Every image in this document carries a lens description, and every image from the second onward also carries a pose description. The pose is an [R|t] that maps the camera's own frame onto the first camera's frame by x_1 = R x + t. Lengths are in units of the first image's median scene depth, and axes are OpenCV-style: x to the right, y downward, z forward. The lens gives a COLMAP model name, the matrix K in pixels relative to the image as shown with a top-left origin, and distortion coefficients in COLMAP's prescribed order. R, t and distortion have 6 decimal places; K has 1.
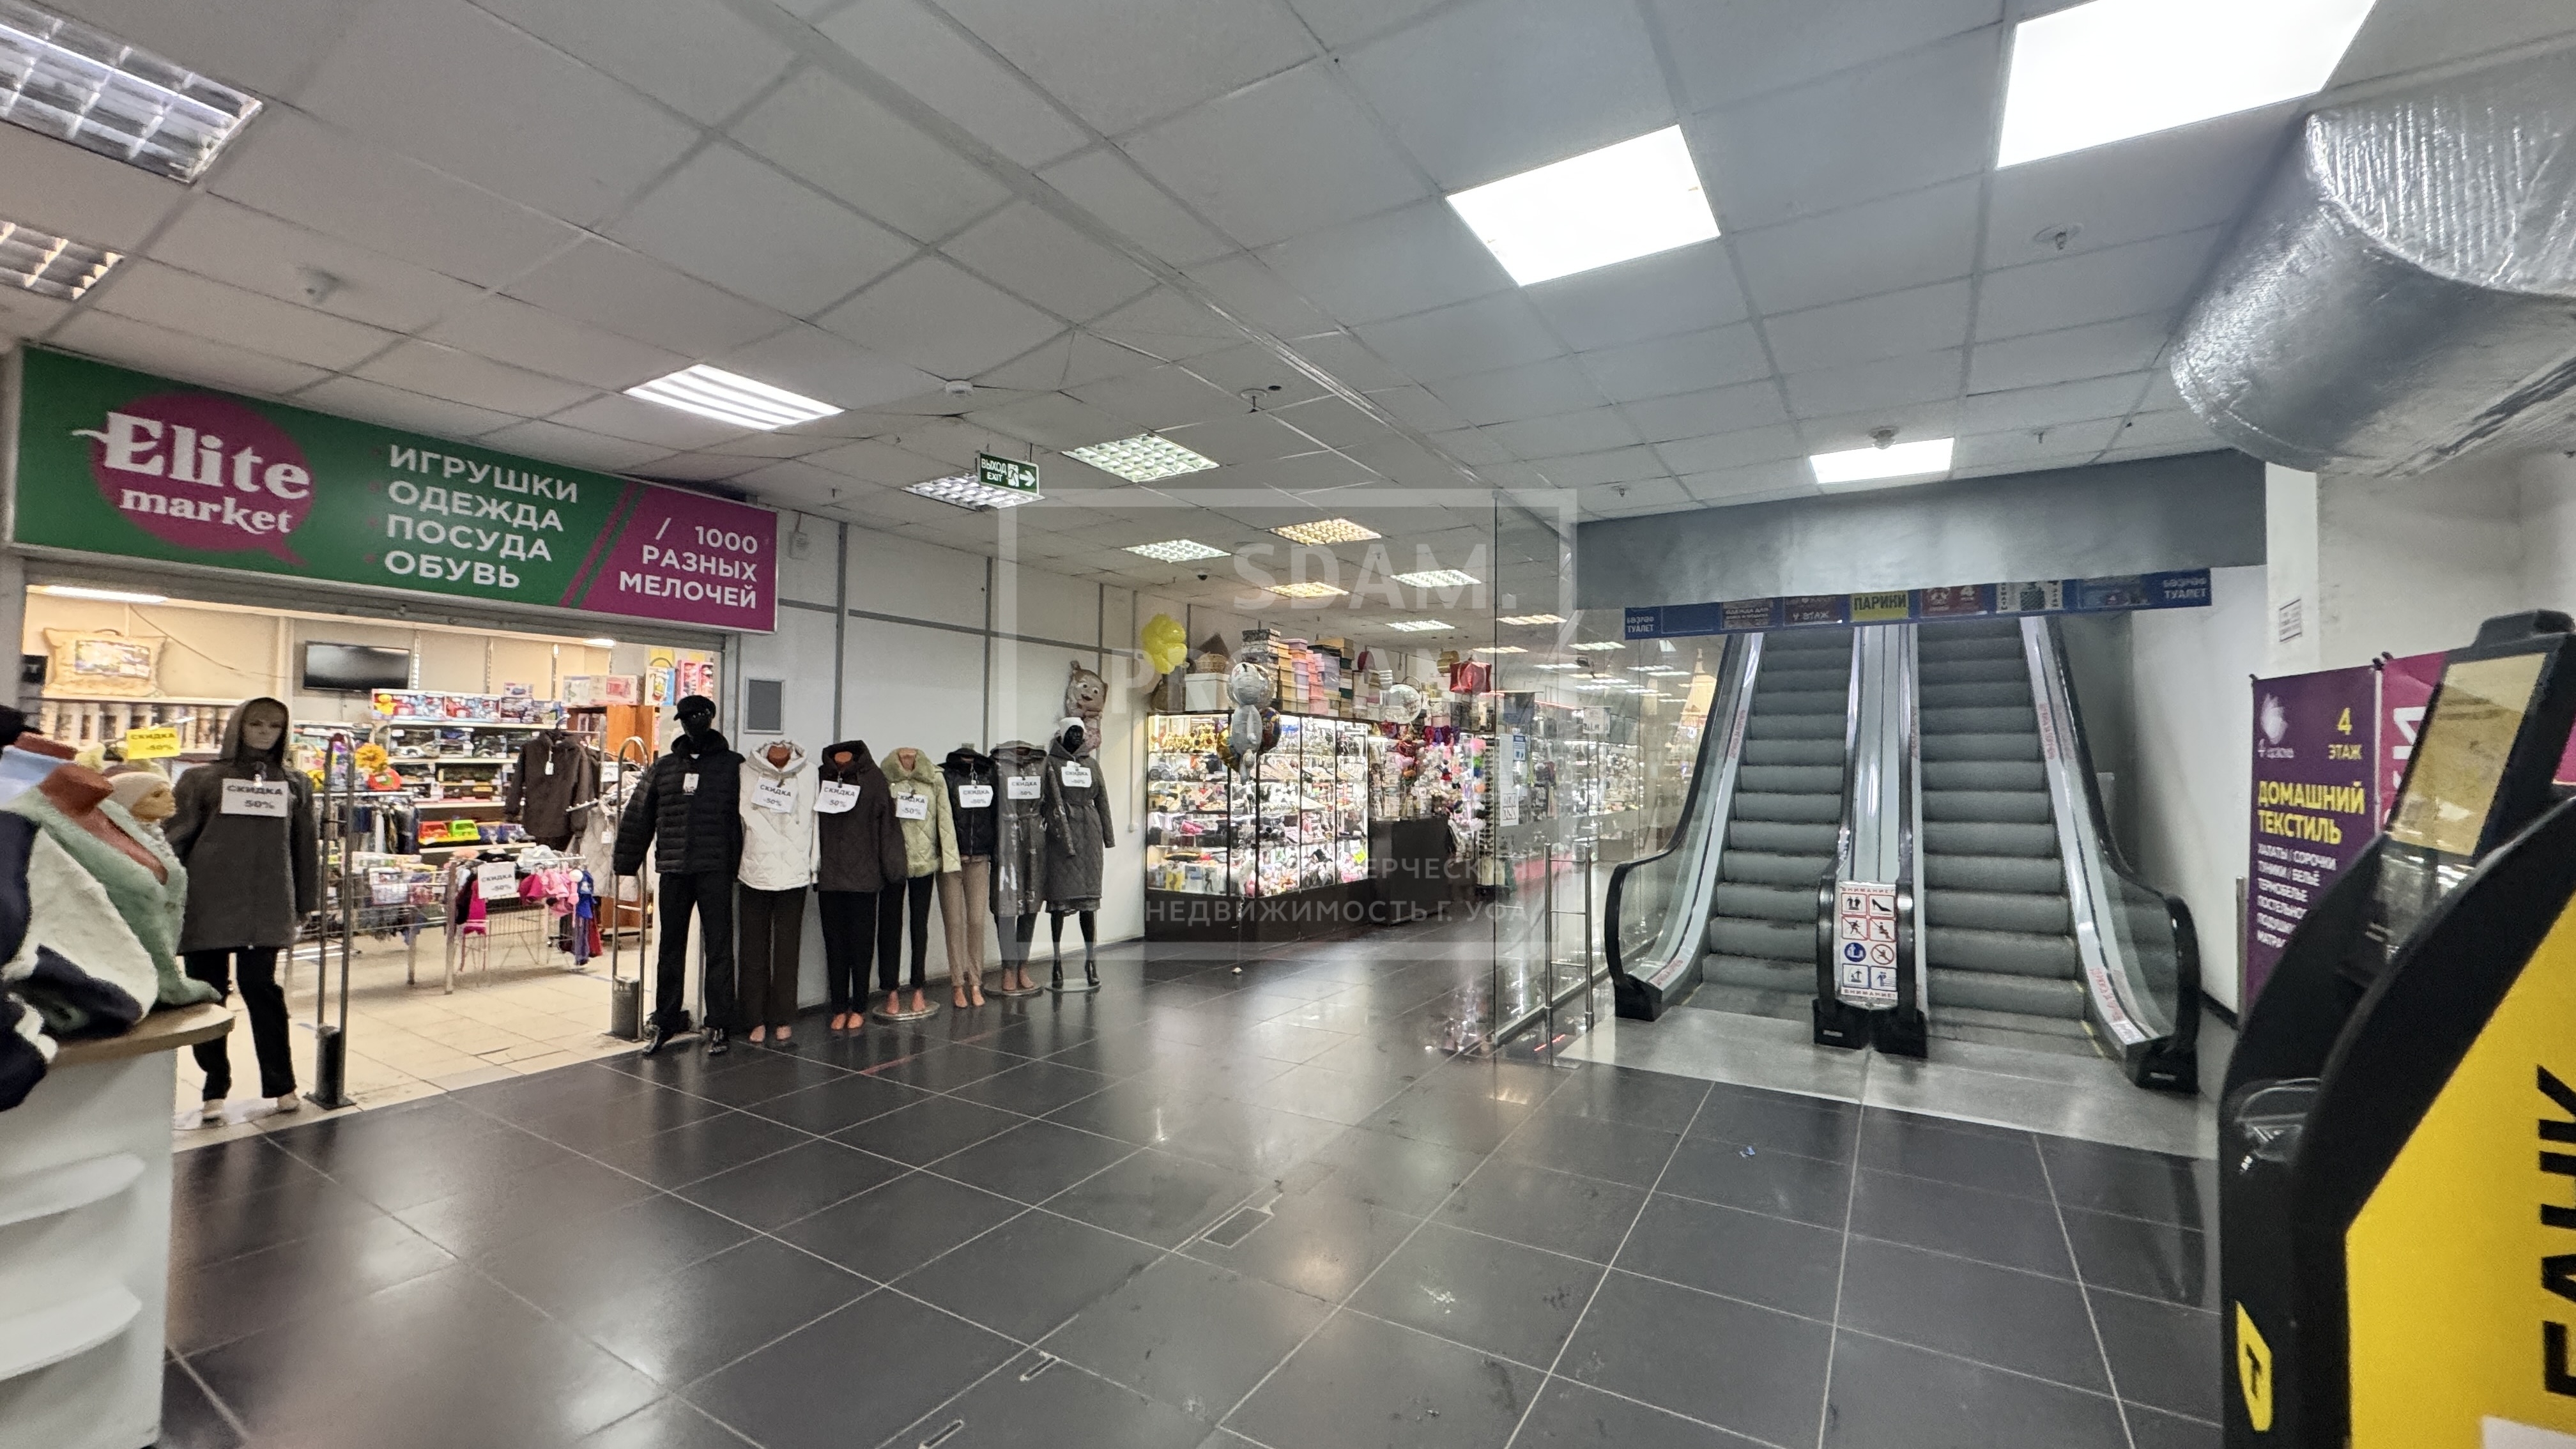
lens RADIAL K [[1016.0, 0, 1288.0], [0, 1016.0, 724.5], [0, 0, 1]] dist [-0.000197, 0.000257]
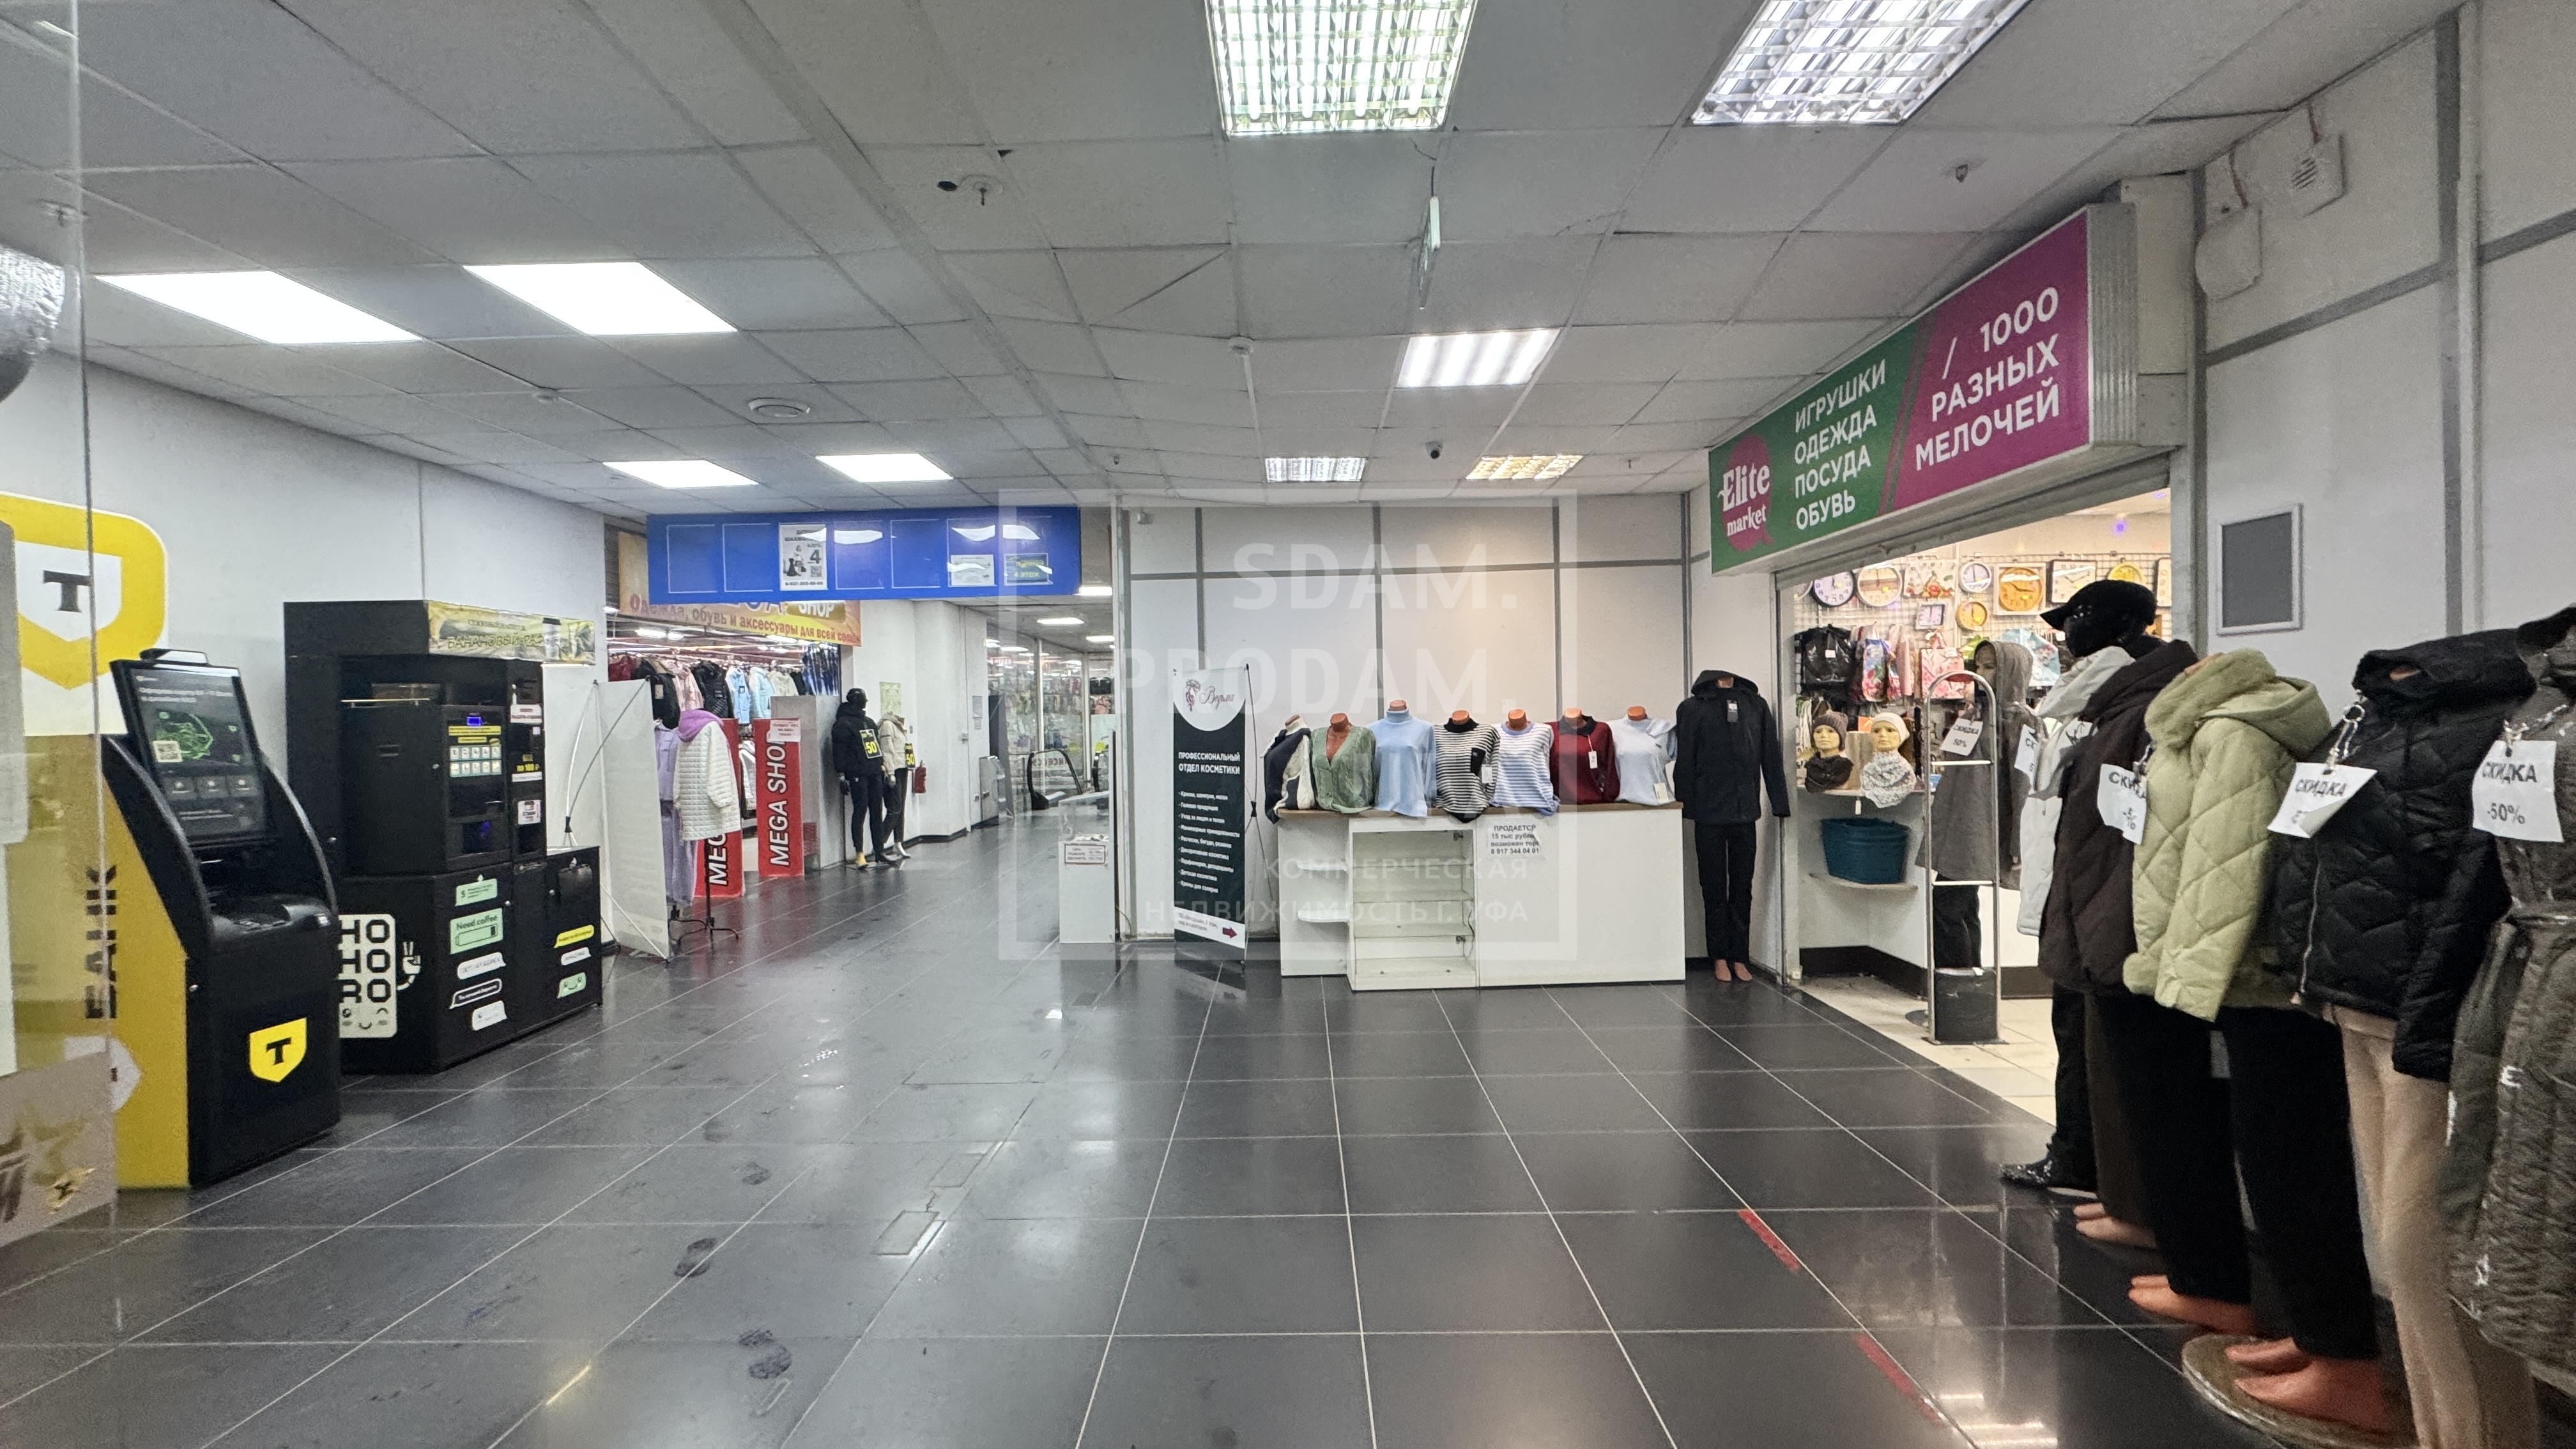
lens RADIAL K [[1016.0, 0, 1288.0], [0, 1016.0, 724.5], [0, 0, 1]] dist [-0.000197, 0.000257]
pose [[-0.857355, 0.014836, -0.514511, 0.117328], [0.033967, 0.999036, -0.027792, 0.055157], [0.513603, -0.041304, -0.857033, 1.314653]]
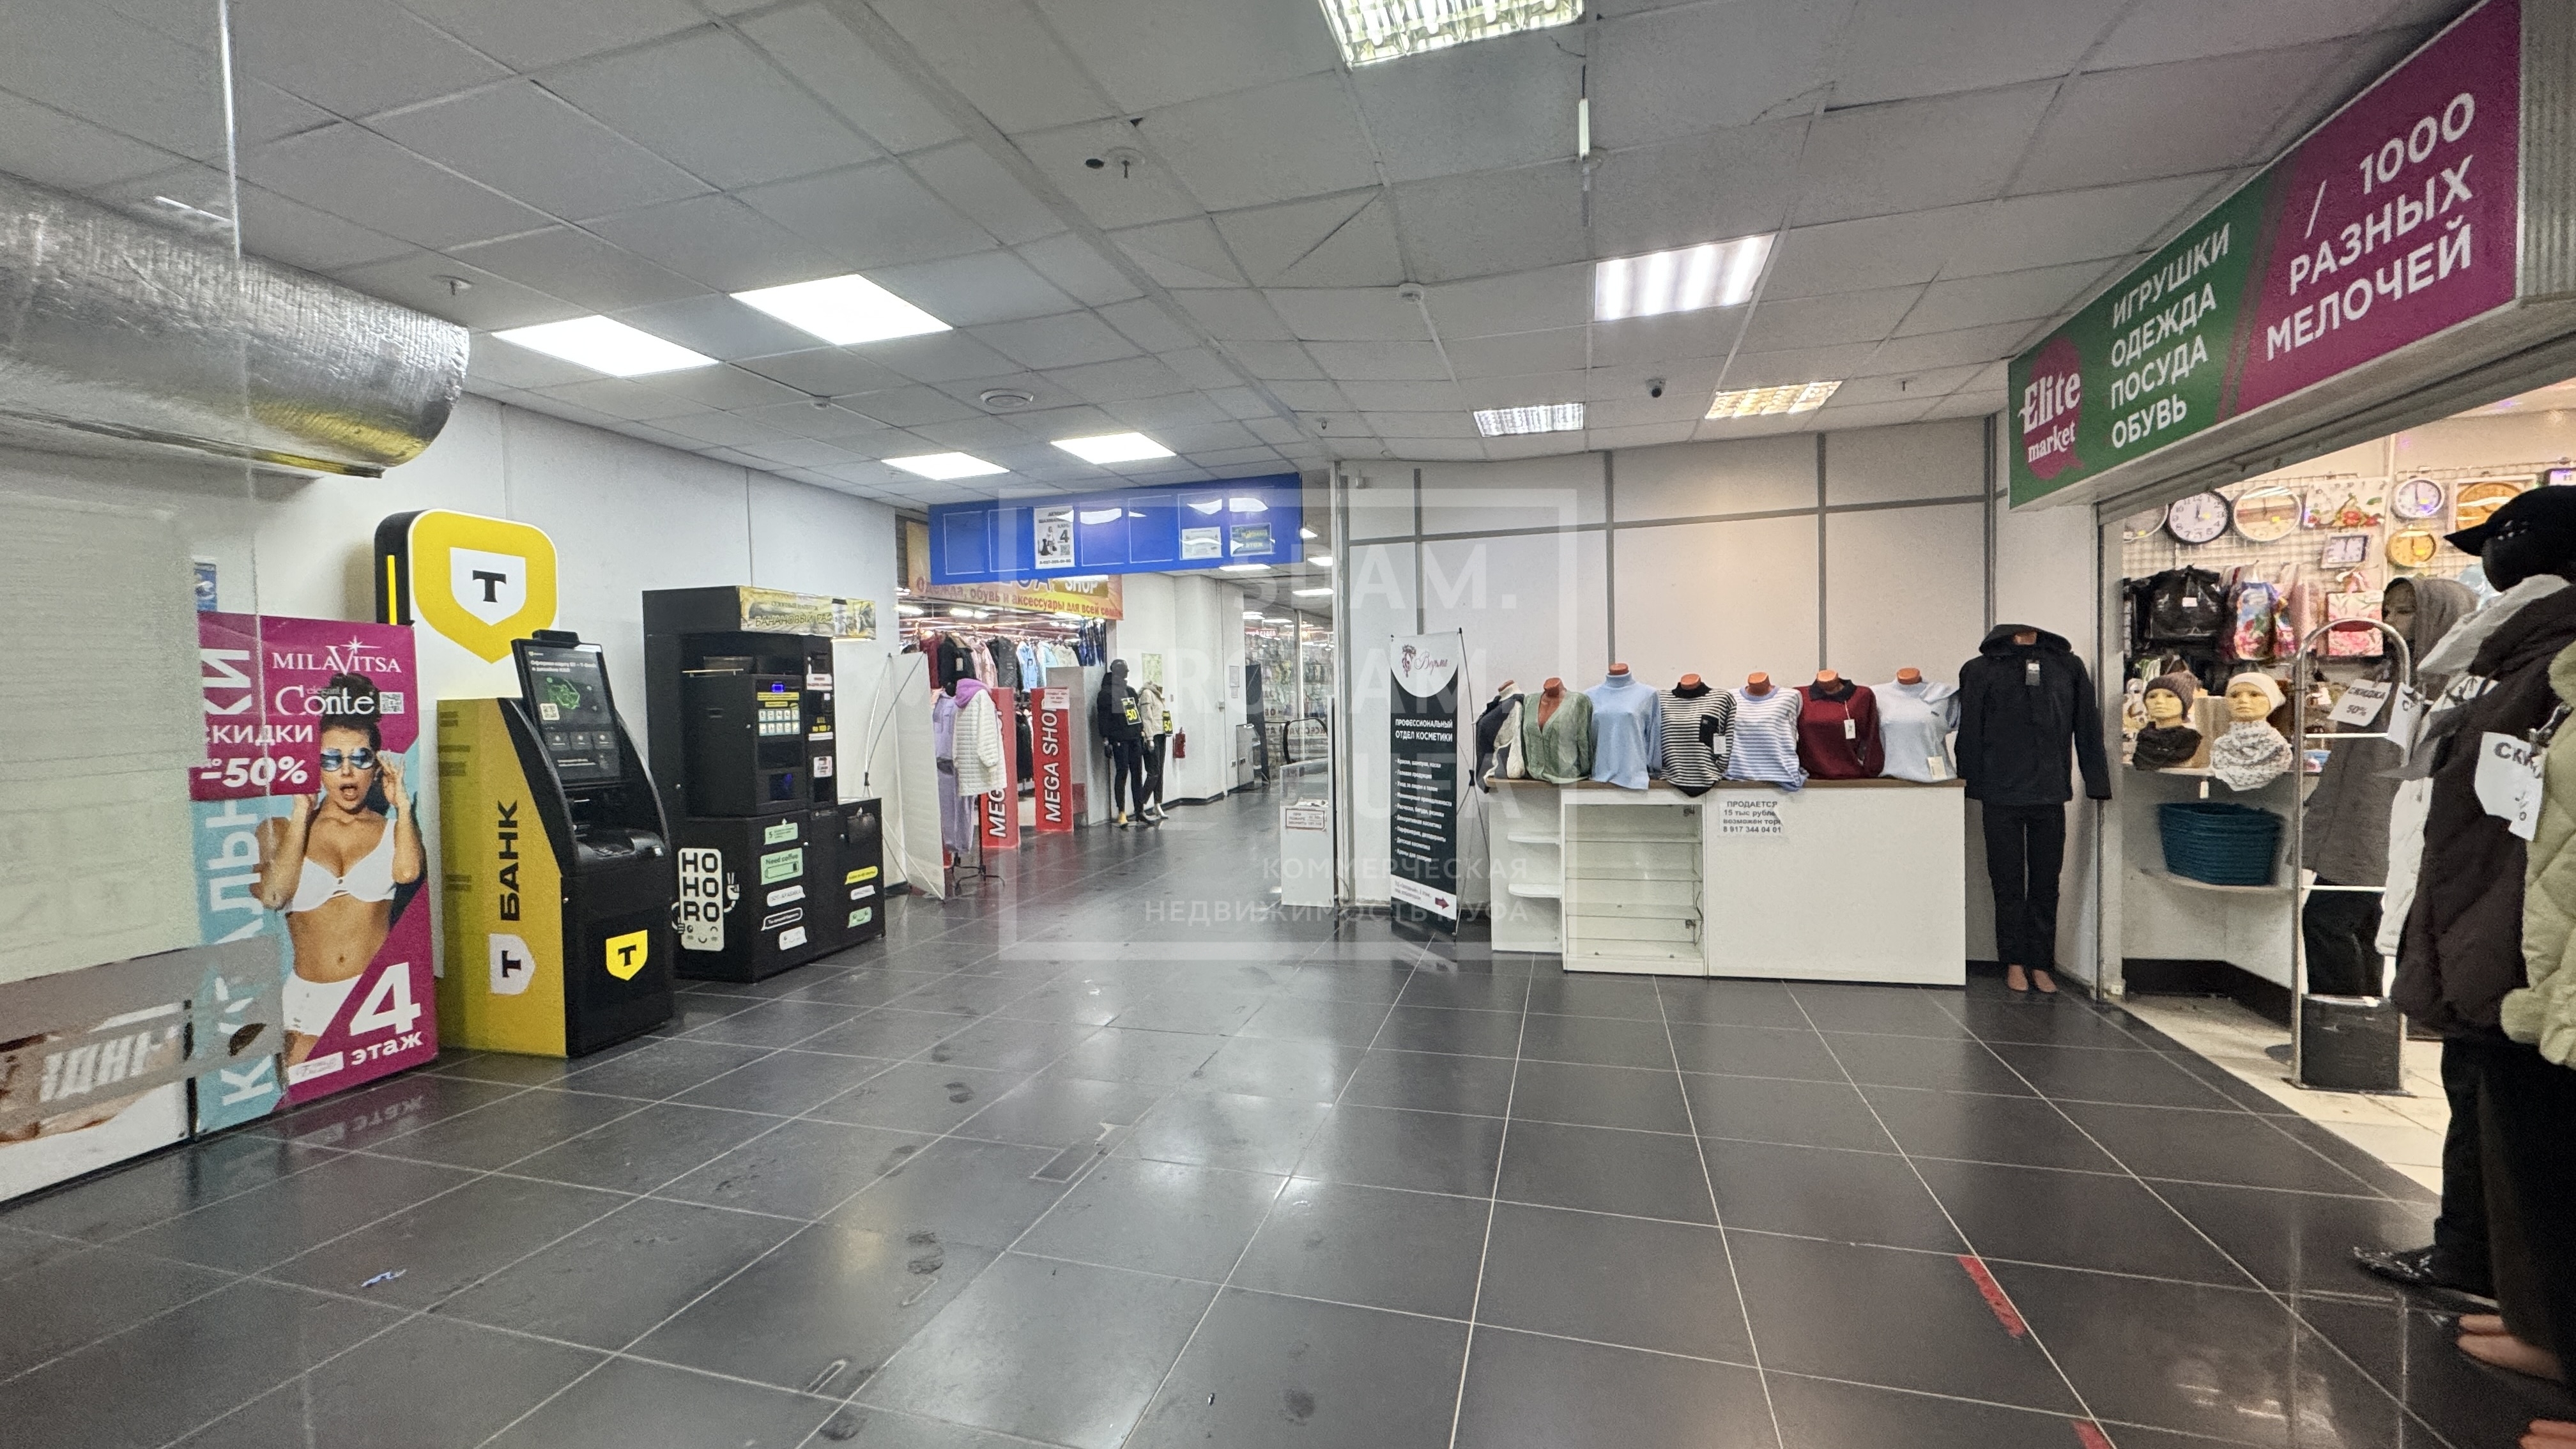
lens RADIAL K [[1017.8, 0, 1288.0], [0, 1017.8, 724.5], [0, 0, 1]] dist [-0.000274, -0.000024]
pose [[-0.964012, 0.023785, -0.264794, 0.042881], [0.026595, 0.999622, -0.007033, 0.061824], [0.264526, -0.013823, -0.964279, 1.331585]]
